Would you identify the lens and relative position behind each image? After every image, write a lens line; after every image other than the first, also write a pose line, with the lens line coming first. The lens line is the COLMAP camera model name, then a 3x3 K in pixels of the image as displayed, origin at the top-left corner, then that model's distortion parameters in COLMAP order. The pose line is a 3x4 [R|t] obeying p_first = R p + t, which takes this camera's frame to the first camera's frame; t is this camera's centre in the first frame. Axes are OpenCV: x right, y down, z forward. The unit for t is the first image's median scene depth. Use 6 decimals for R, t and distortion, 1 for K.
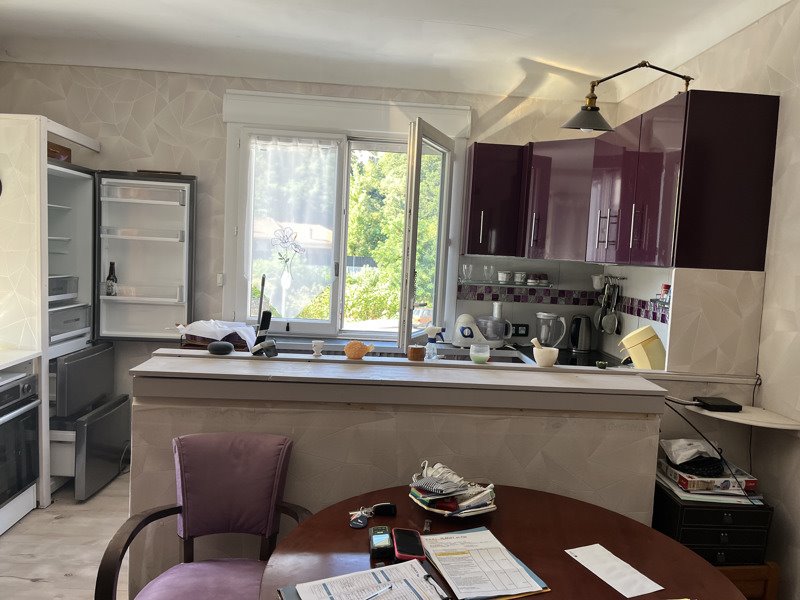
lens RADIAL K [[602.7, 0, 400.0], [0, 602.7, 300.0], [0, 0, 1]] dist [0.006938, -0.003032]
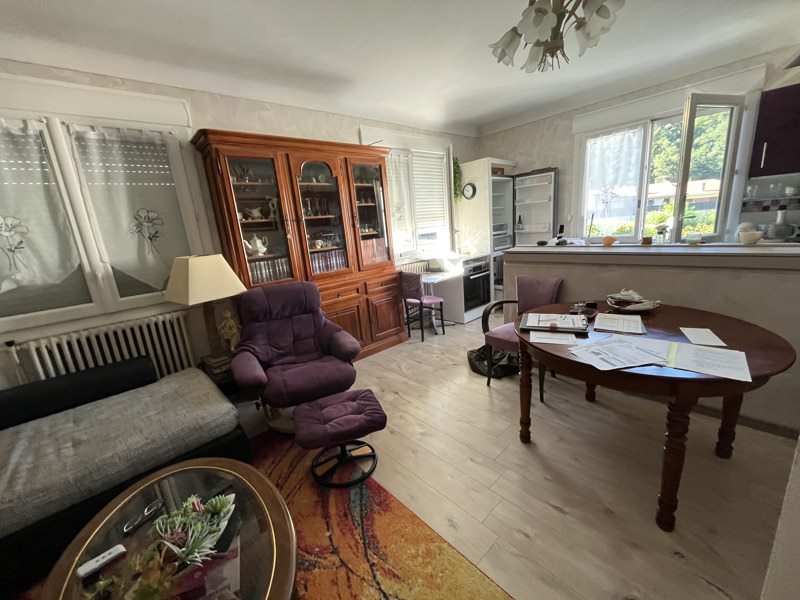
lens RADIAL K [[320.4, 0, 400.0], [0, 320.4, 300.0], [0, 0, 1]] dist [-0.001818, -0.000548]
pose [[0.614282, 0.081311, -0.784886, 0.221385], [0.050805, 0.988538, 0.142170, 0.058393], [0.787449, -0.127209, 0.603110, -0.132606]]
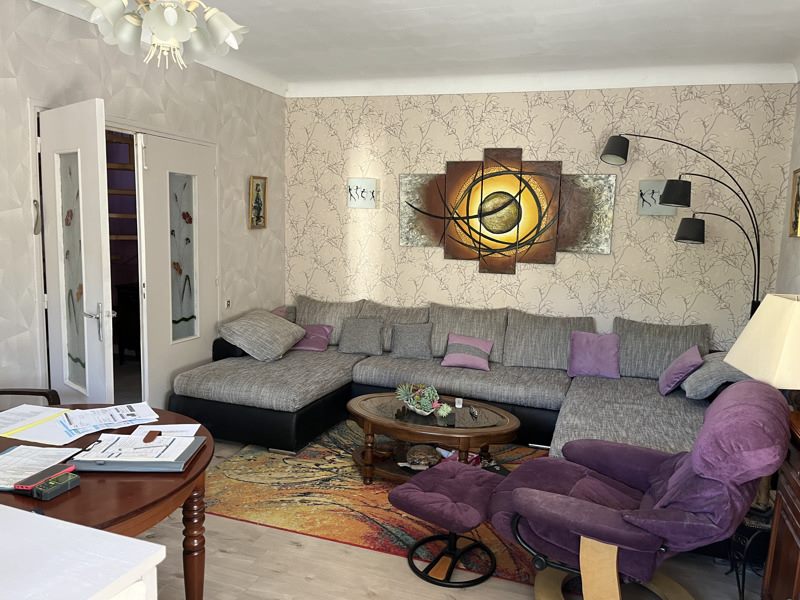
lens RADIAL K [[602.7, 0, 400.0], [0, 602.7, 300.0], [0, 0, 1]] dist [0.006938, -0.003032]
pose [[-0.911051, -0.140226, 0.387714, -0.425377], [-0.050199, 0.971116, 0.233270, -0.088623], [-0.409225, 0.193058, -0.891775, 0.721423]]
